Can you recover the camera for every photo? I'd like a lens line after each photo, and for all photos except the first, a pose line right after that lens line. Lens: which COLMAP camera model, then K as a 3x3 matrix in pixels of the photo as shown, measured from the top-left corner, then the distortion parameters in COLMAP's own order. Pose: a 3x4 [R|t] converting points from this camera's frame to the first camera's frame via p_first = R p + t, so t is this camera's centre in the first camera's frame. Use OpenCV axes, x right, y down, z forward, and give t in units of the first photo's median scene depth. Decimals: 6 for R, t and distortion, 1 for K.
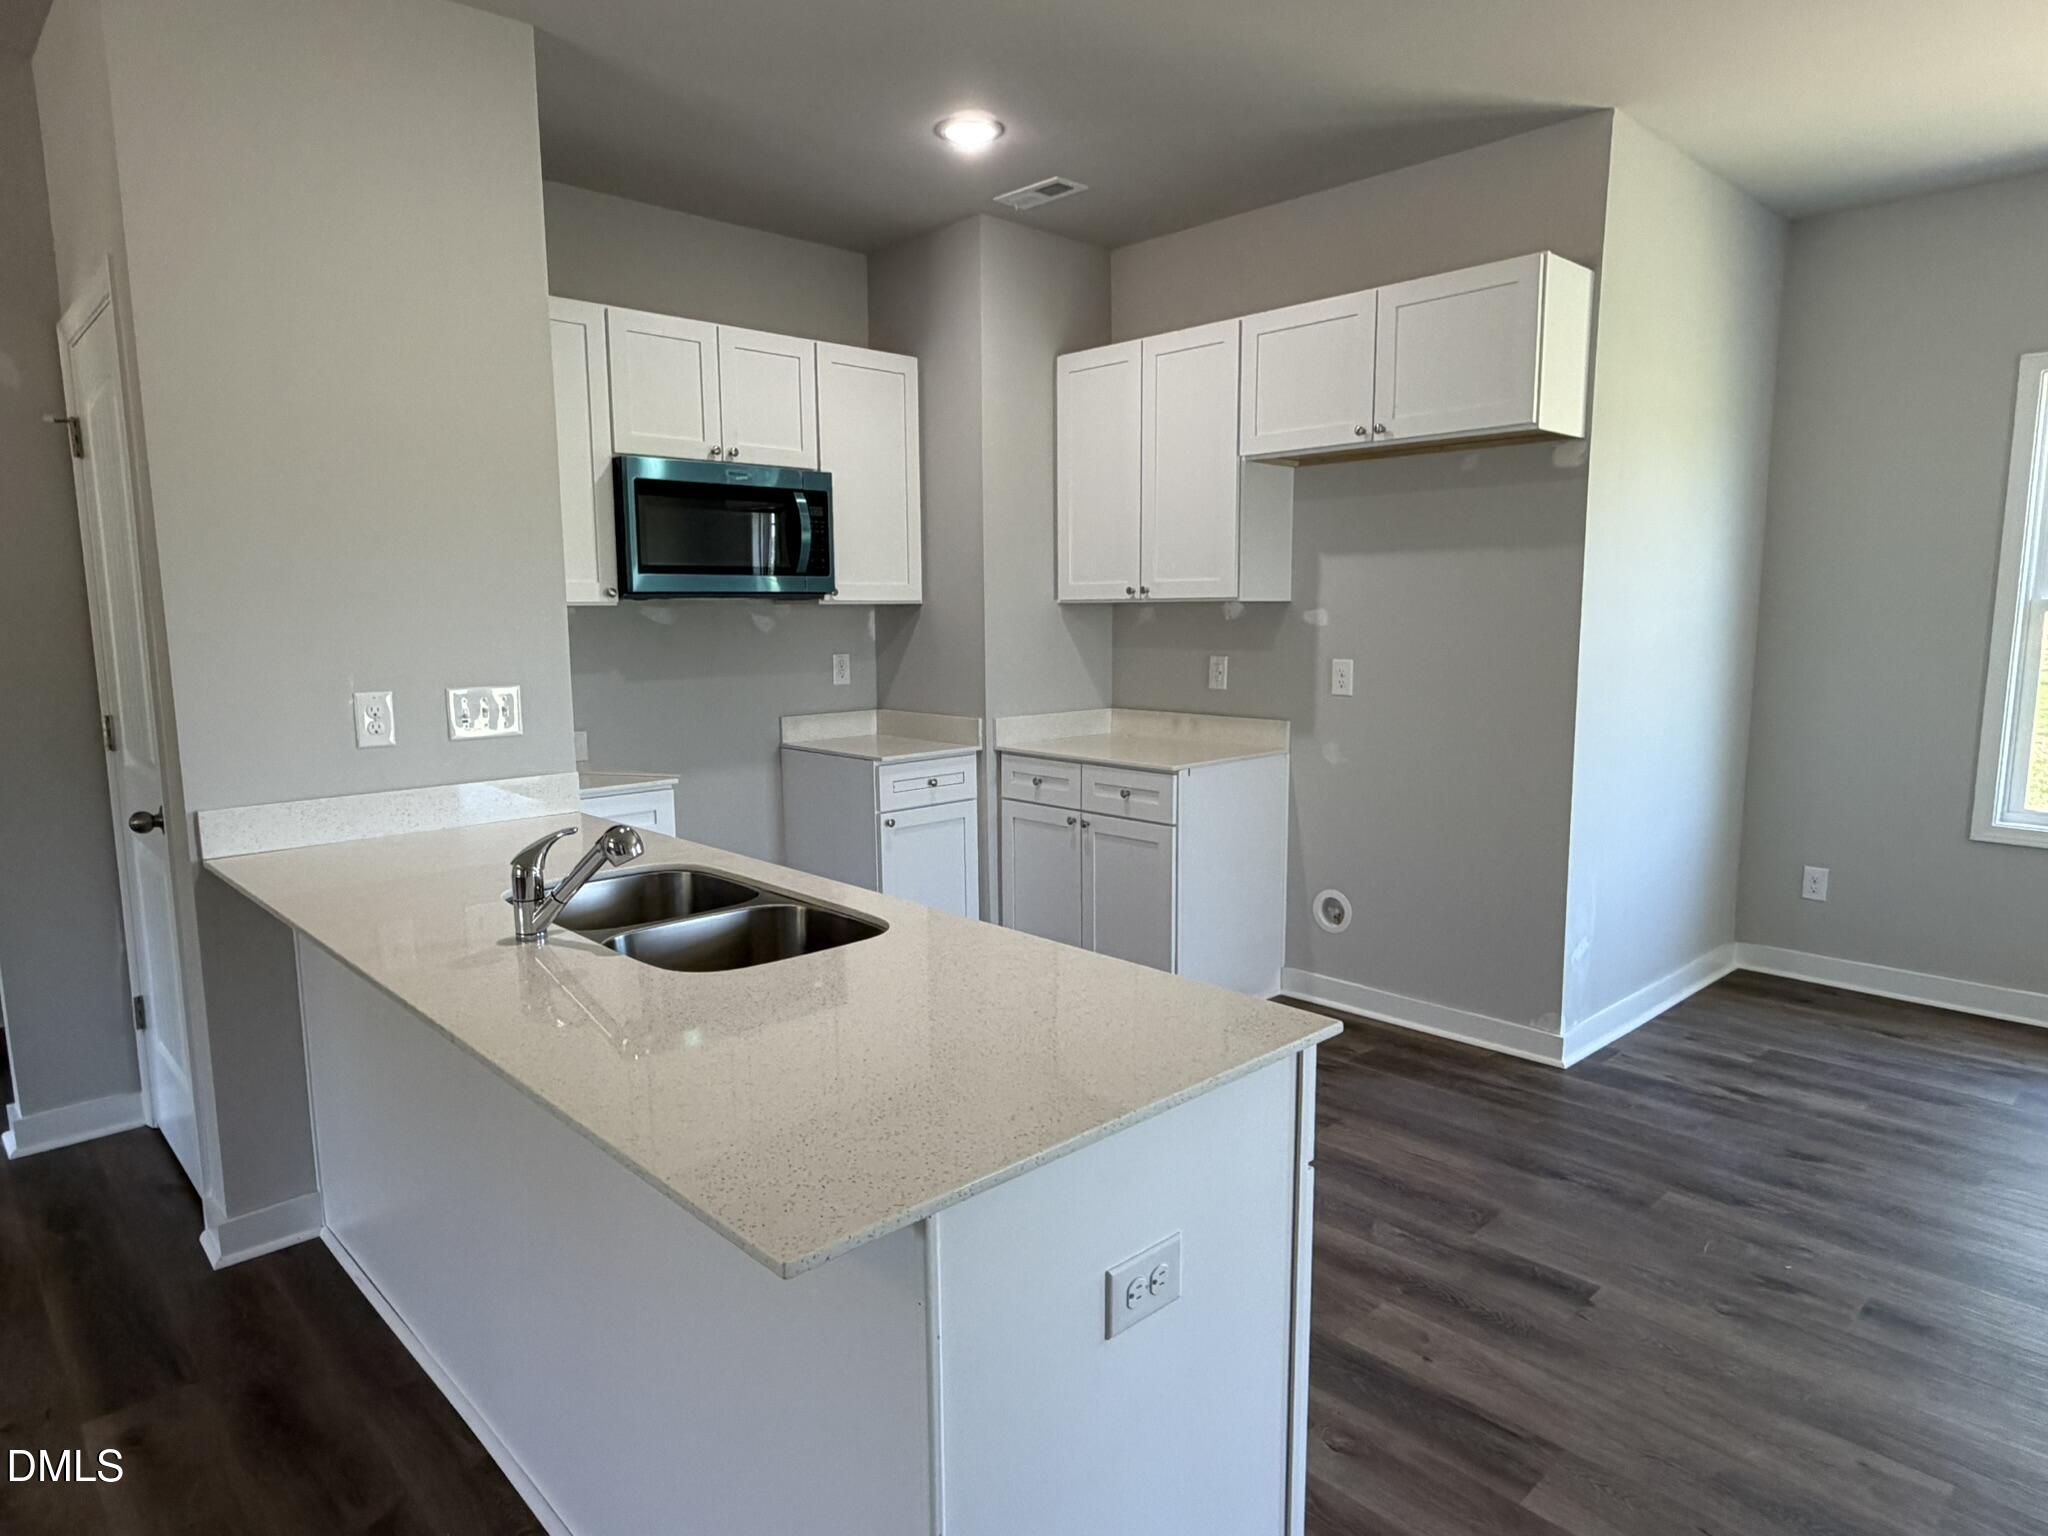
lens RADIAL K [[1232.3, 0, 1023.5], [0, 1232.3, 774.3], [0, 0, 1]] dist [-0.001323, 0.001013]
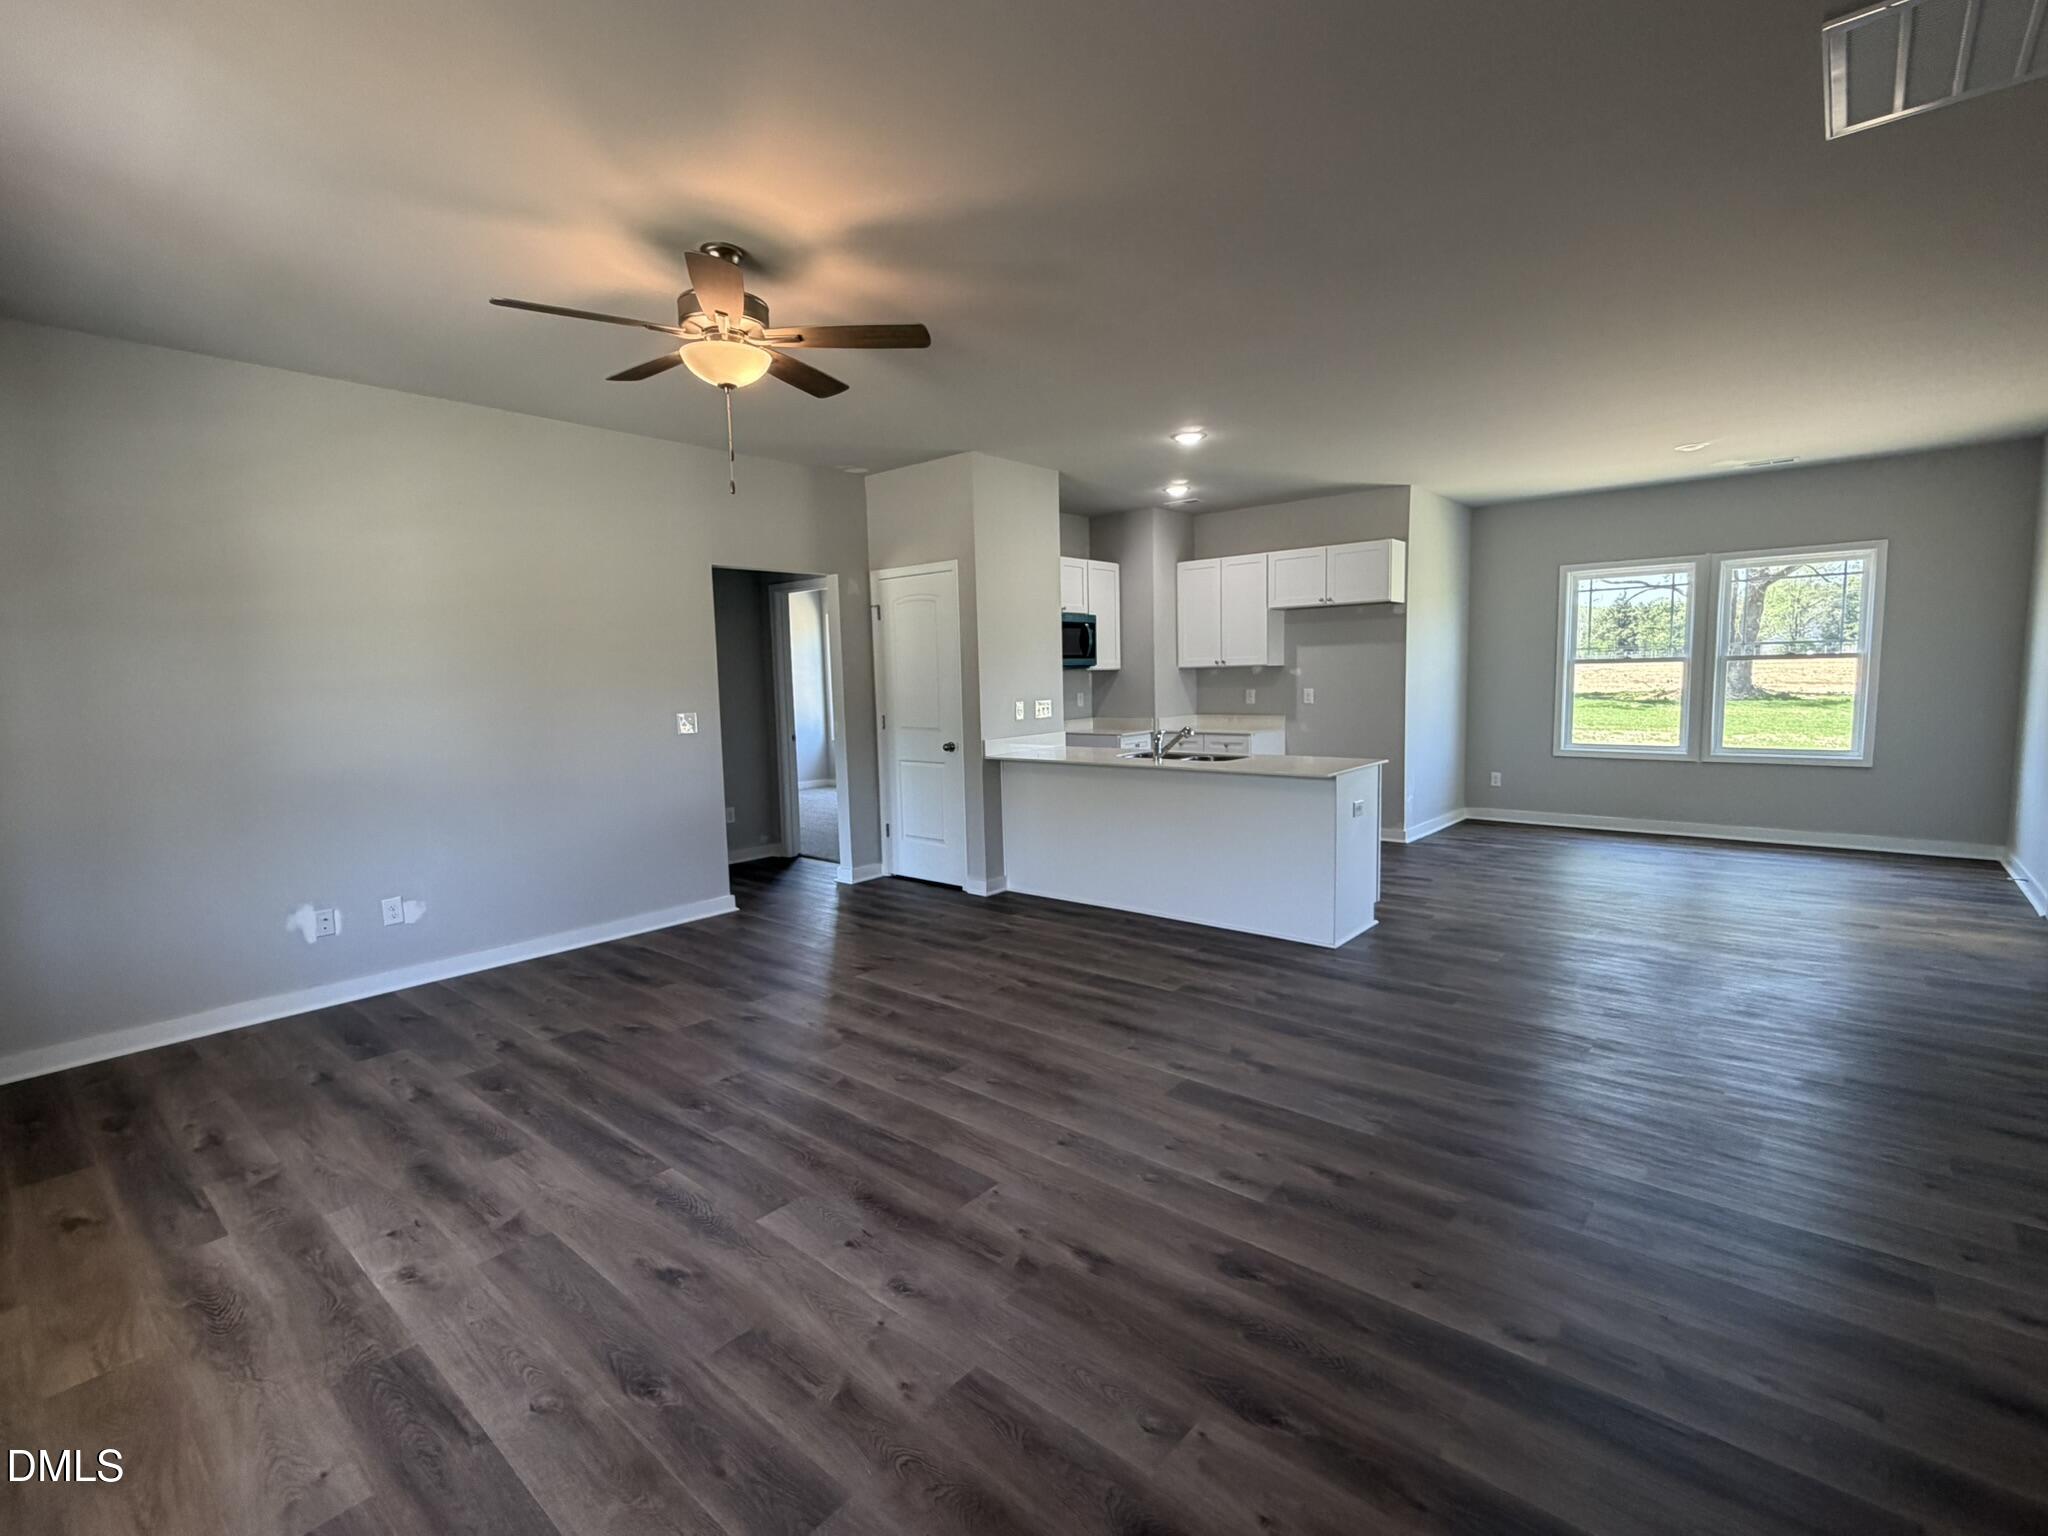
lens RADIAL K [[949.5, 0, 1024.0], [0, 949.5, 768.0], [0, 0, 1]] dist [-0.000823, 0.000175]
pose [[0.994294, -0.028605, 0.102769, -0.494653], [0.032399, 0.998846, -0.035442, 0.111519], [-0.101636, 0.038570, 0.994074, -0.800727]]
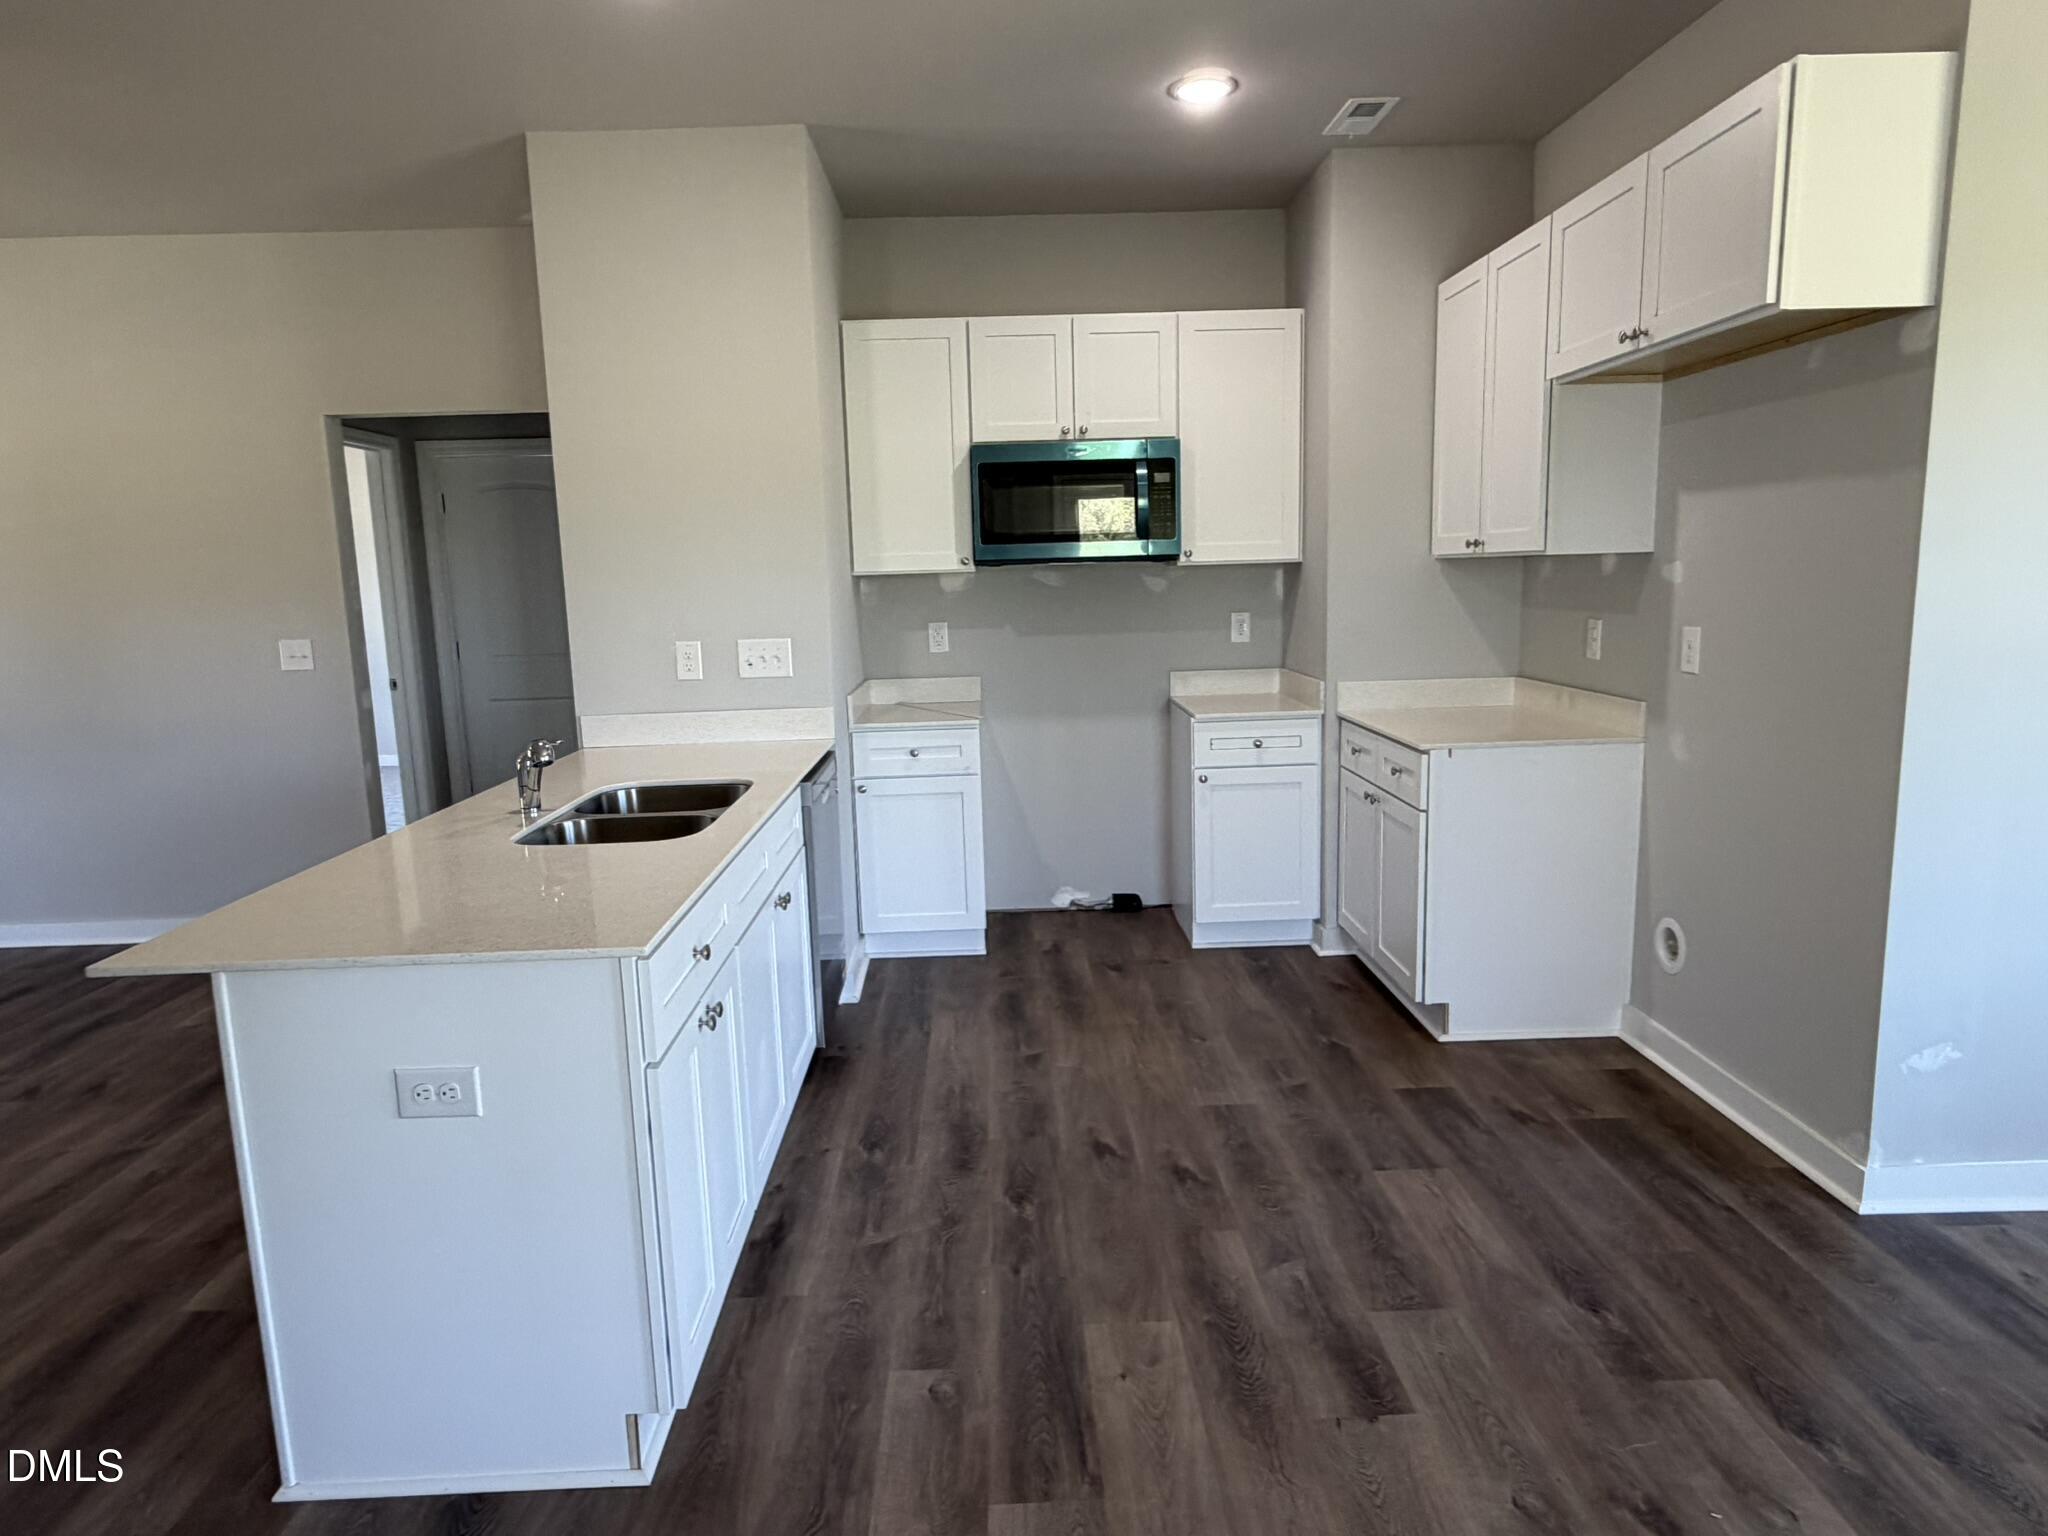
lens RADIAL K [[1238.9, 0, 1016.1], [0, 1238.9, 766.9], [0, 0, 1]] dist [0.000532, -0.000257]
pose [[0.738343, 0.092105, -0.668107, 0.469555], [-0.067711, 0.995749, 0.062445, -0.024677], [0.671018, -0.000867, 0.741440, 0.130733]]
